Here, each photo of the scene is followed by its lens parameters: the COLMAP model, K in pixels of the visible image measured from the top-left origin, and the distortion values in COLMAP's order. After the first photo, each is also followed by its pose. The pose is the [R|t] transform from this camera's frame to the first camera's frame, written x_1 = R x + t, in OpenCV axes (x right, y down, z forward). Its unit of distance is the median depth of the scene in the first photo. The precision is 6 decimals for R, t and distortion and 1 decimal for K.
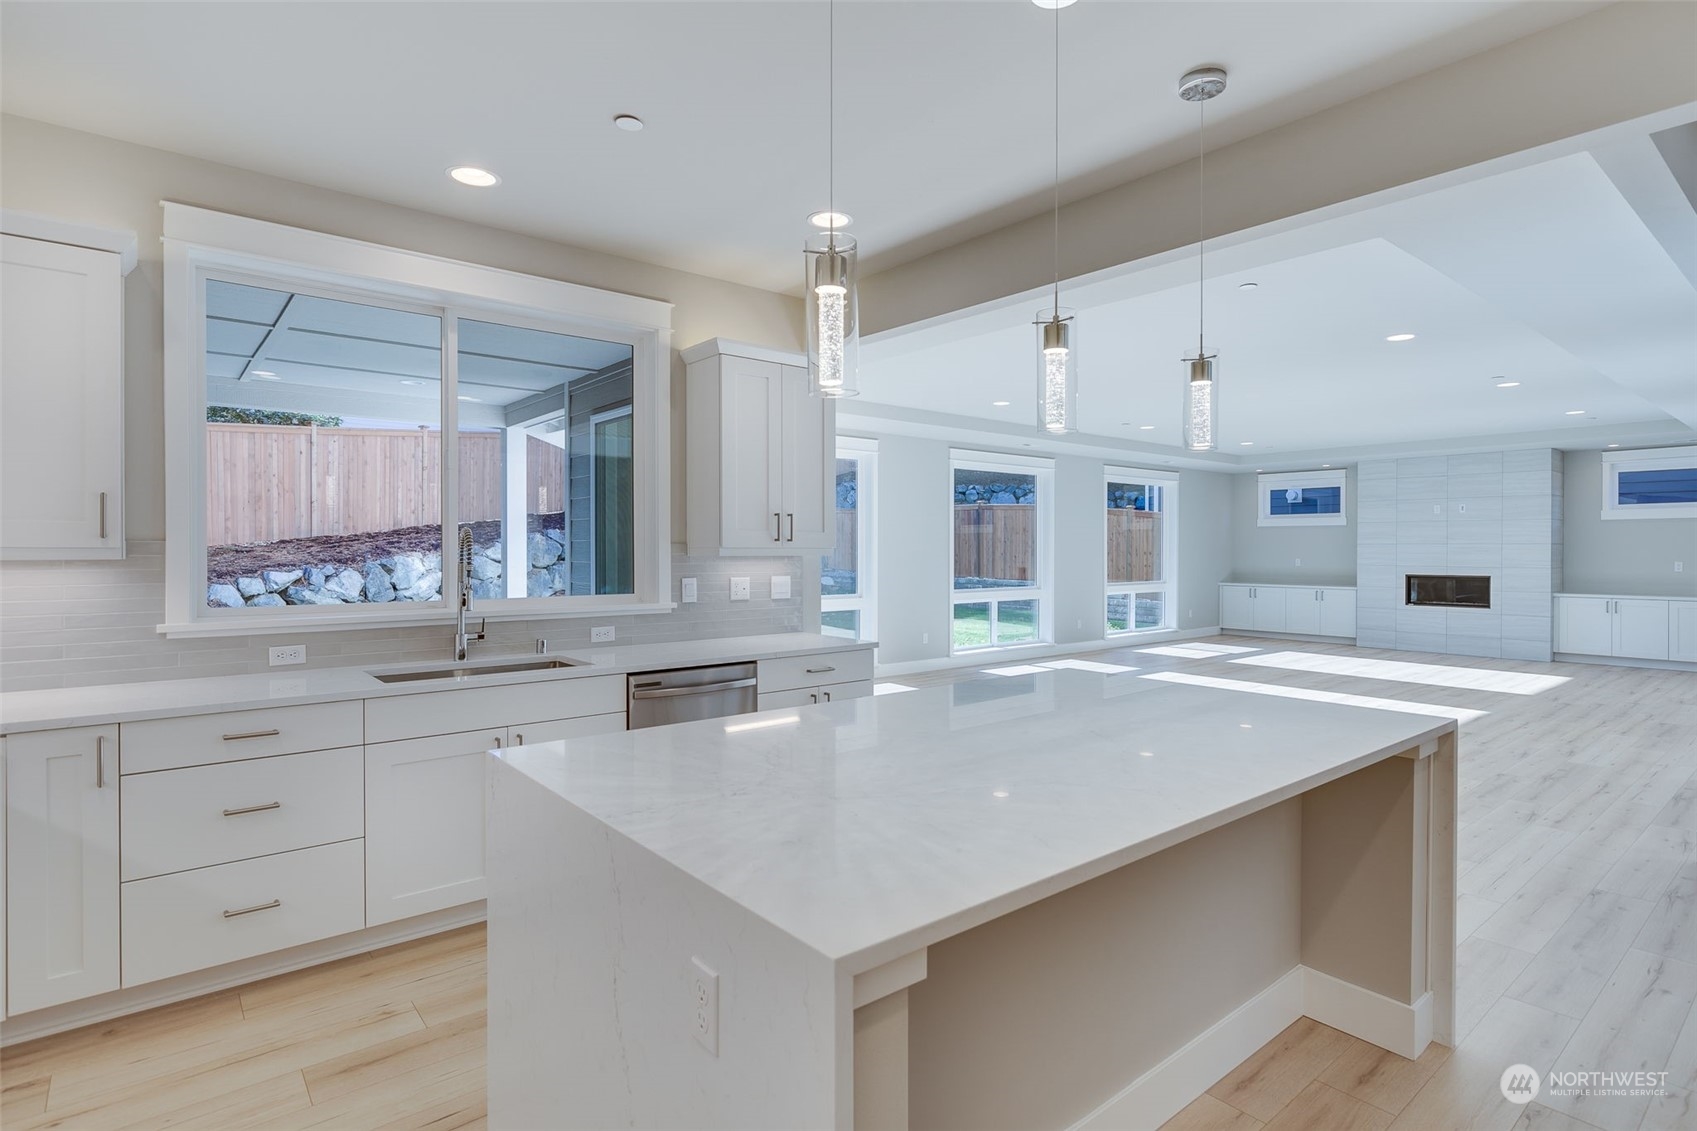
lens RADIAL K [[850.8, 0, 860.4], [0, 850.8, 553.3], [0, 0, 1]] dist [-0.005984, -0.001291]
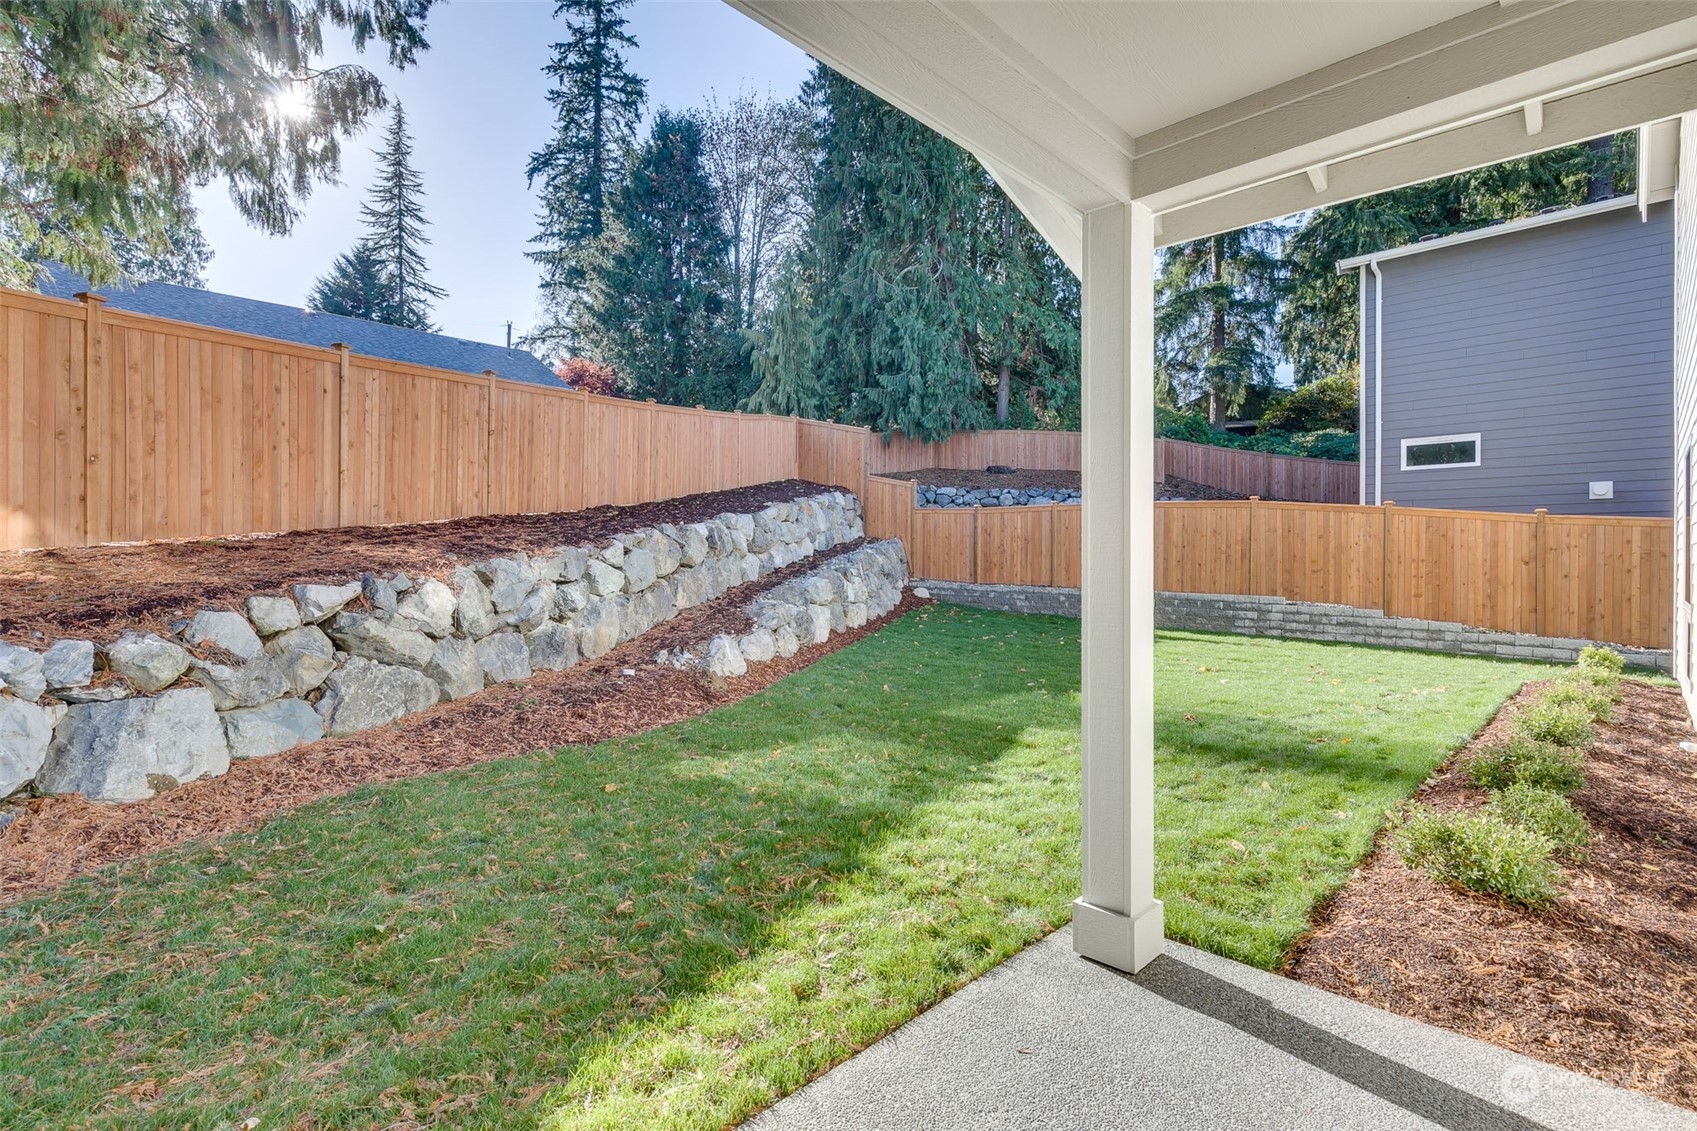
lens RADIAL K [[789.2, 0, 840.6], [0, 789.2, 557.9], [0, 0, 1]] dist [-0.000695, -0.000012]
pose [[0.996164, 0.005509, 0.087333, -0.335642], [-0.005040, 0.999972, -0.005587, 0.004671], [-0.087362, 0.005125, 0.996163, 0.395517]]
